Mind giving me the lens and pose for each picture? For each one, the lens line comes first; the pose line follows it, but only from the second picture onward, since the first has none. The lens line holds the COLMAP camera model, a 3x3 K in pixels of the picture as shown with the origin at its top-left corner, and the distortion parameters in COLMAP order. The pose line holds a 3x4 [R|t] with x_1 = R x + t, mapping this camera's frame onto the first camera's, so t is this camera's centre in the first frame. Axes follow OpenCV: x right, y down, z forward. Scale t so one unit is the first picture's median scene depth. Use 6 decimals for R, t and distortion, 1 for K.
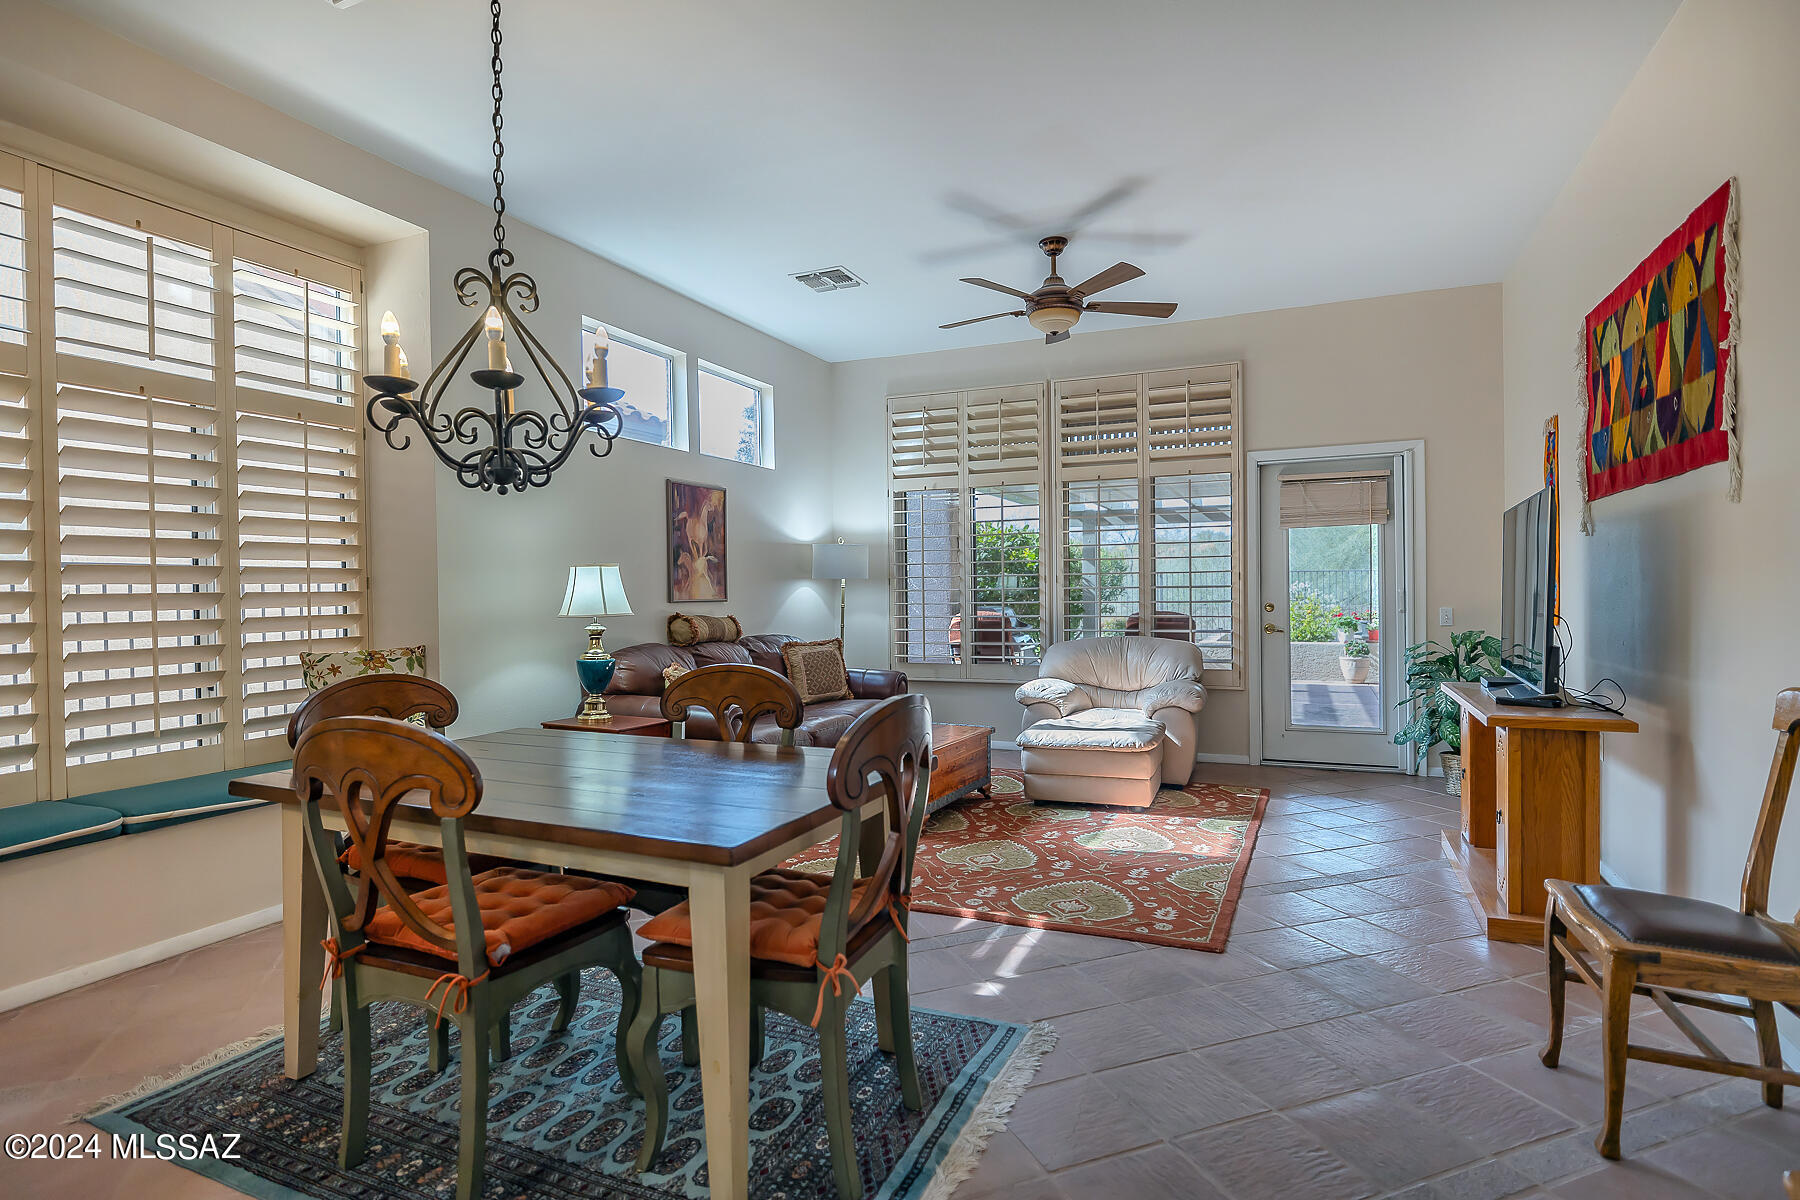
lens RADIAL K [[986.5, 0, 909.9], [0, 986.5, 604.2], [0, 0, 1]] dist [-0.013989, -0.000794]
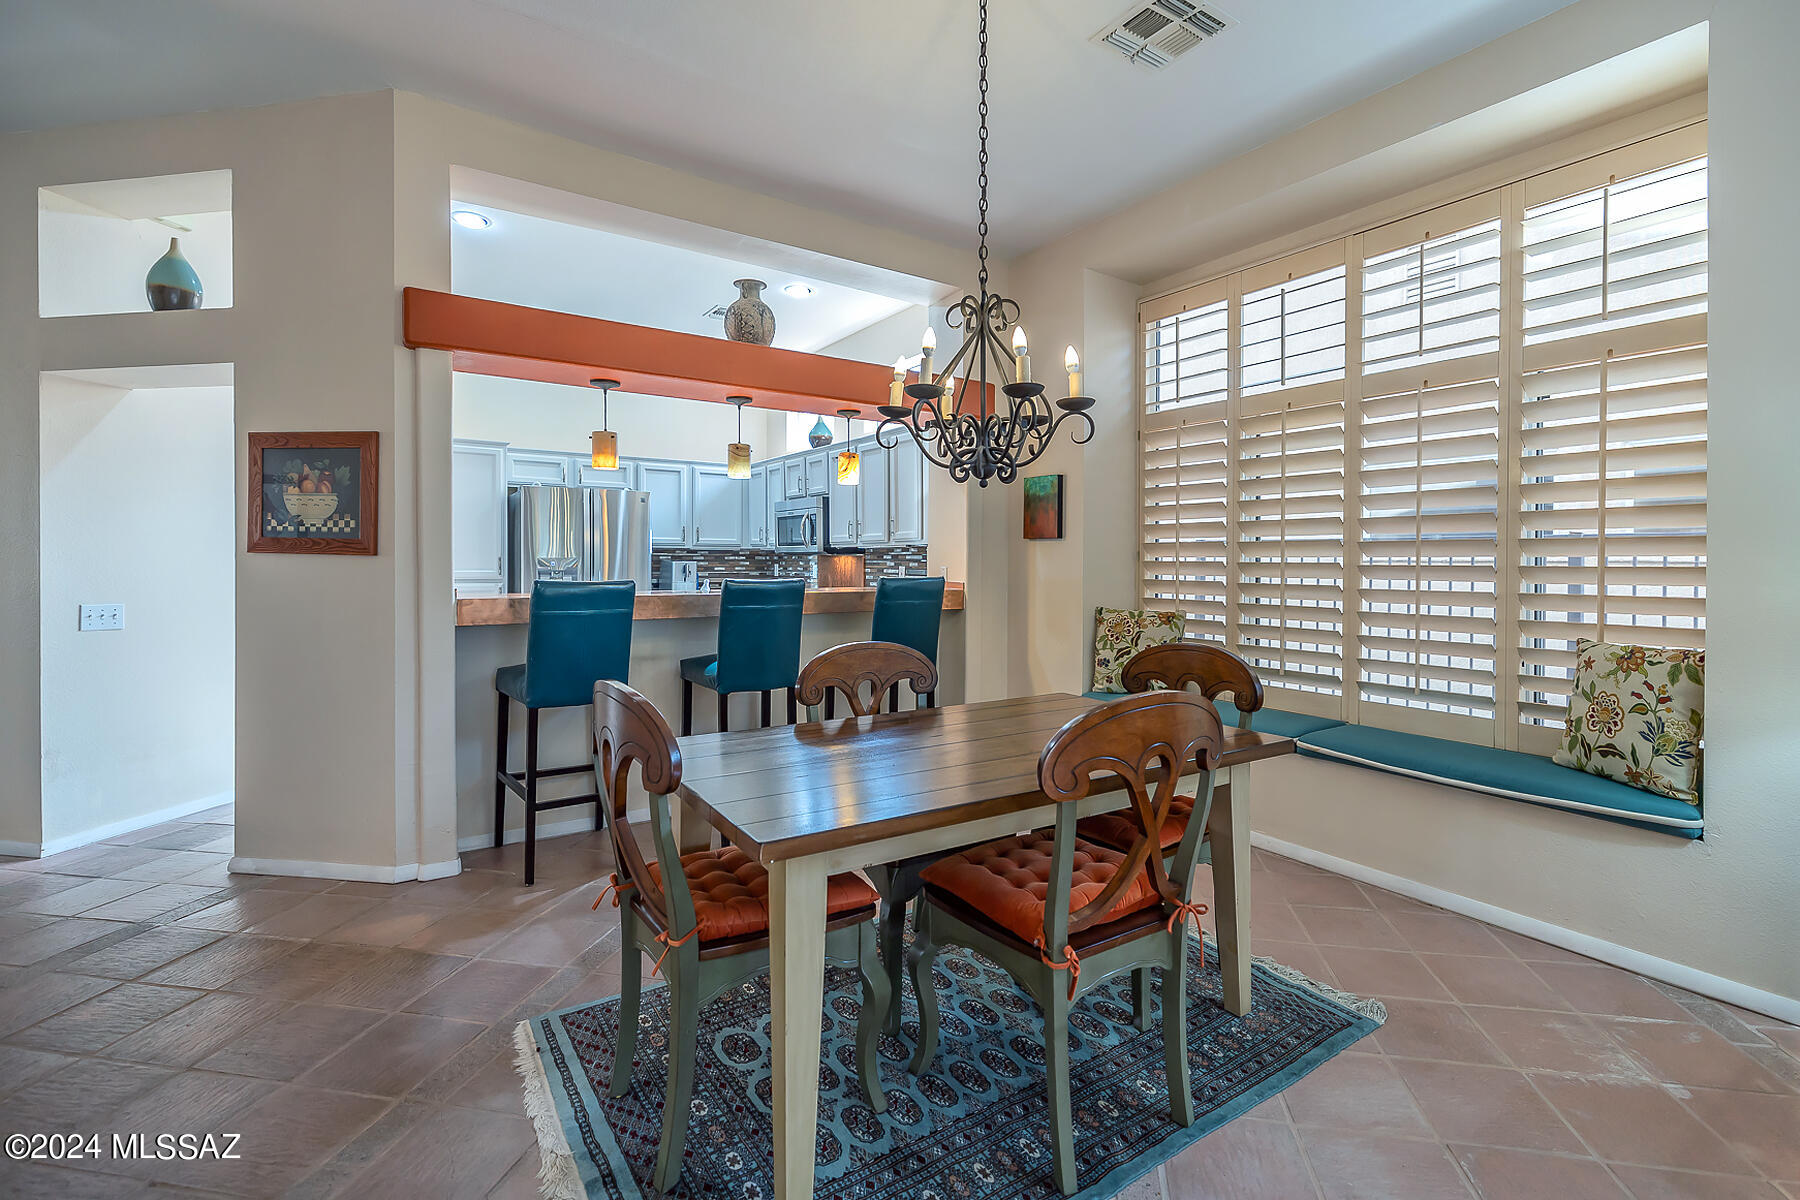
lens RADIAL K [[788.0, 0, 900.1], [0, 788.0, 549.6], [0, 0, 1]] dist [0.001267, 0.000030]
pose [[-0.547715, -0.003204, -0.836659, 0.212619], [-0.011744, 0.999924, 0.003859, -0.017537], [0.836583, 0.011939, -0.547711, 0.704551]]
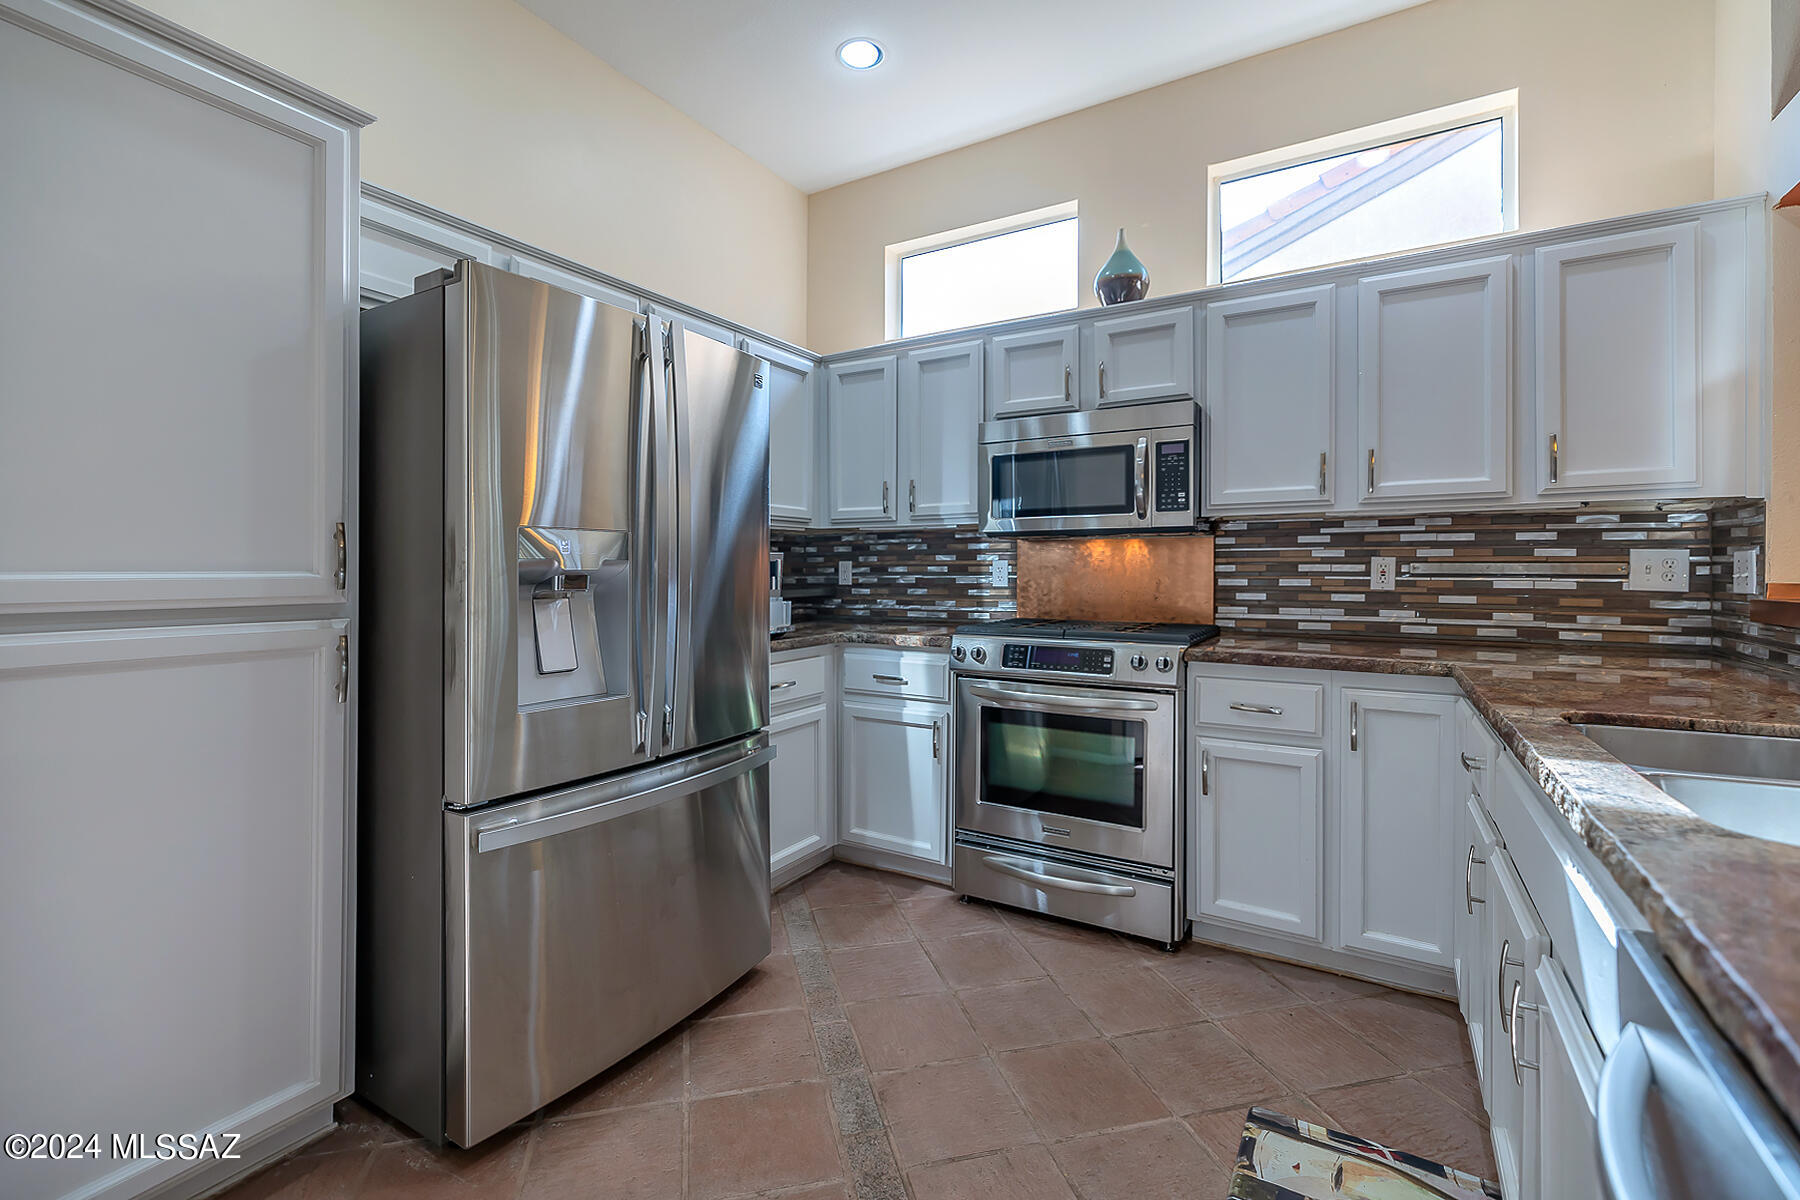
lens RADIAL K [[788.0, 0, 867.6], [0, 788.0, 561.3], [0, 0, 1]] dist [0.001267, 0.000030]
pose [[-0.169022, 0.004489, -0.985602, -0.178221], [-0.011105, 0.999917, 0.006458, 0.016262], [0.985550, 0.012037, -0.168958, -0.219825]]
